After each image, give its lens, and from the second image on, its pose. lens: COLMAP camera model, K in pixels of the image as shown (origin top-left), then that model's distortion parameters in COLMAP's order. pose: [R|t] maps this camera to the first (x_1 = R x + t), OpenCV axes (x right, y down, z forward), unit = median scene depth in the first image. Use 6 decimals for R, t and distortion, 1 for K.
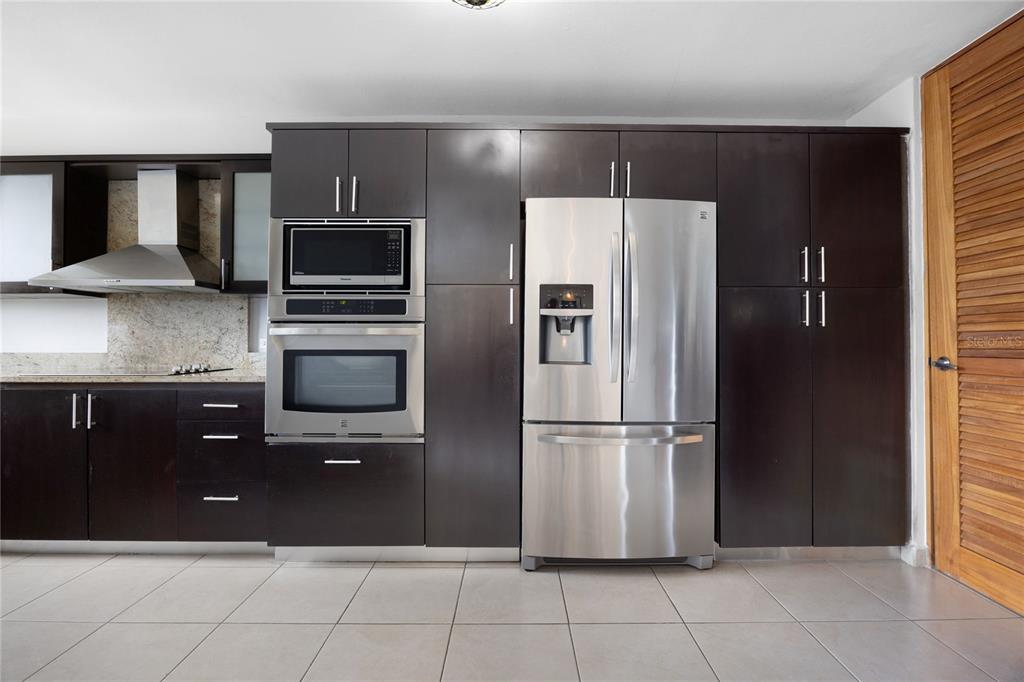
lens RADIAL K [[466.1, 0, 513.5], [0, 466.1, 334.9], [0, 0, 1]] dist [-0.000285, 0.000360]
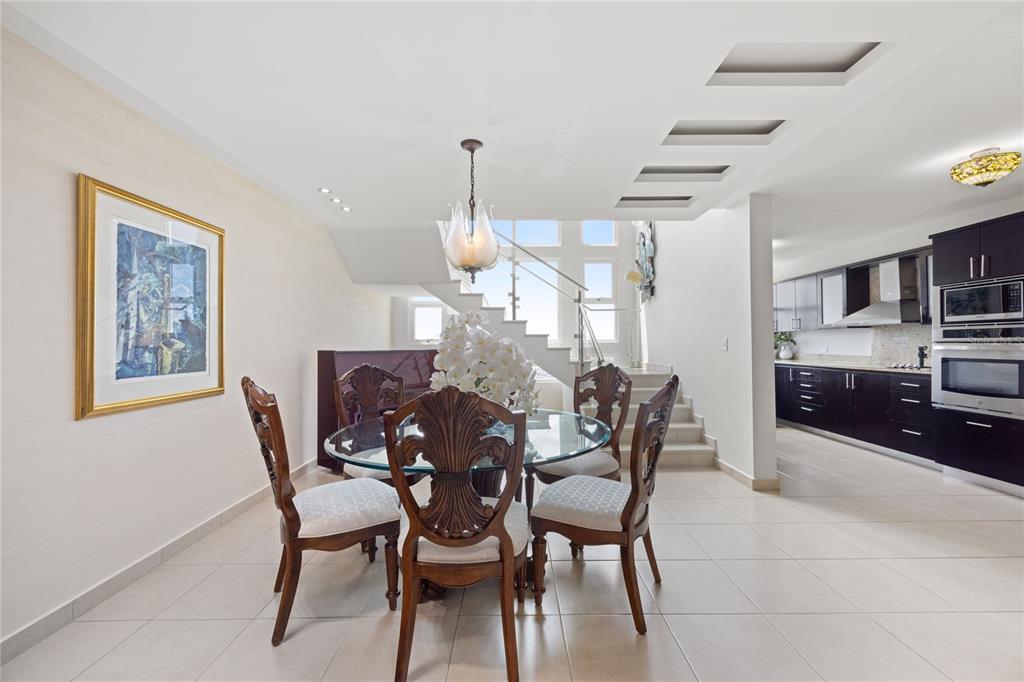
lens RADIAL K [[397.2, 0, 512.0], [0, 397.2, 341.0], [0, 0, 1]] dist [0.000667, 0.000203]
pose [[-0.002240, -0.008251, -0.999963, 1.059528], [0.023998, 0.999678, -0.008302, -0.059740], [0.999709, -0.024016, -0.002042, -0.674728]]
